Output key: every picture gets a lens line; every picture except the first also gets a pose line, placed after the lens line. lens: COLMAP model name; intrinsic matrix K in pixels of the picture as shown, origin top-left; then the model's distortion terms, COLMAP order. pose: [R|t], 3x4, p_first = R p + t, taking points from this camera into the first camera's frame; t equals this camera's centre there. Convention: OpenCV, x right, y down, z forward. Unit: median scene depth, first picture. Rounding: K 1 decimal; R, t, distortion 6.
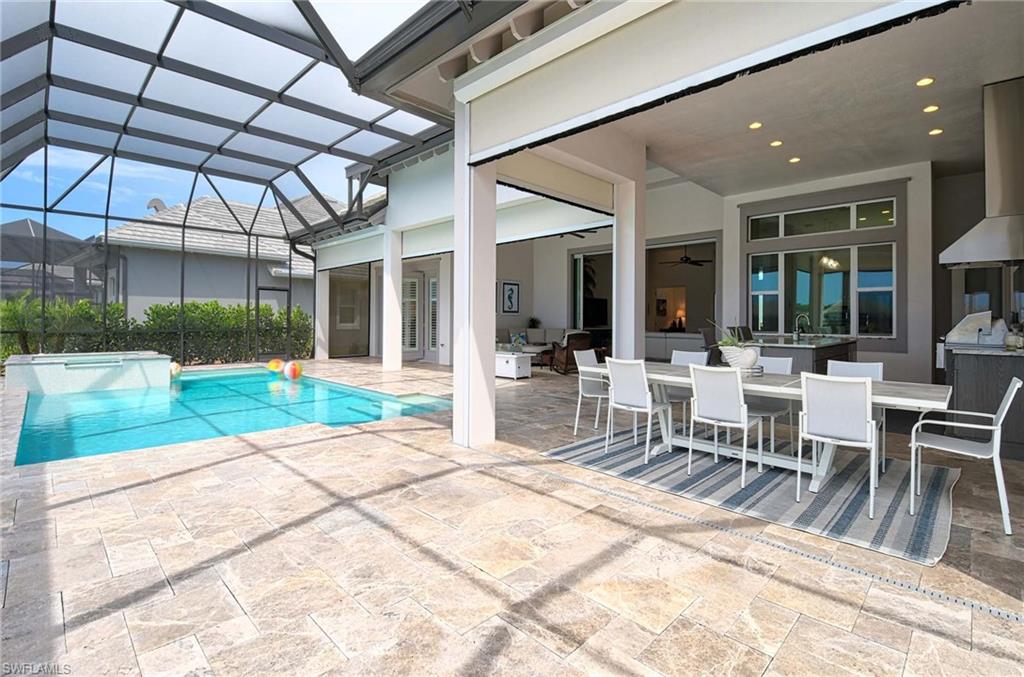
lens RADIAL K [[474.1, 0, 489.1], [0, 474.1, 313.9], [0, 0, 1]] dist [0.001736, -0.008240]
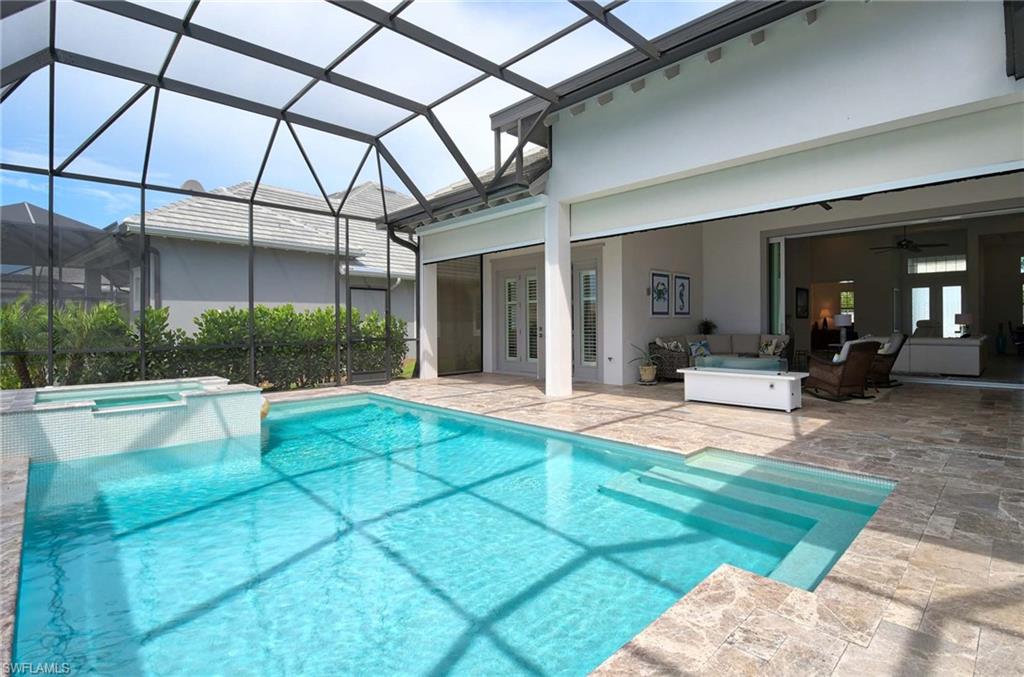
lens RADIAL K [[474.1, 0, 541.9], [0, 474.1, 318.8], [0, 0, 1]] dist [0.001736, -0.008240]
pose [[0.998325, -0.015624, 0.055714, -0.240588], [0.015692, 0.999877, -0.000788, 0.001315], [-0.055695, 0.001661, 0.998446, 0.248006]]
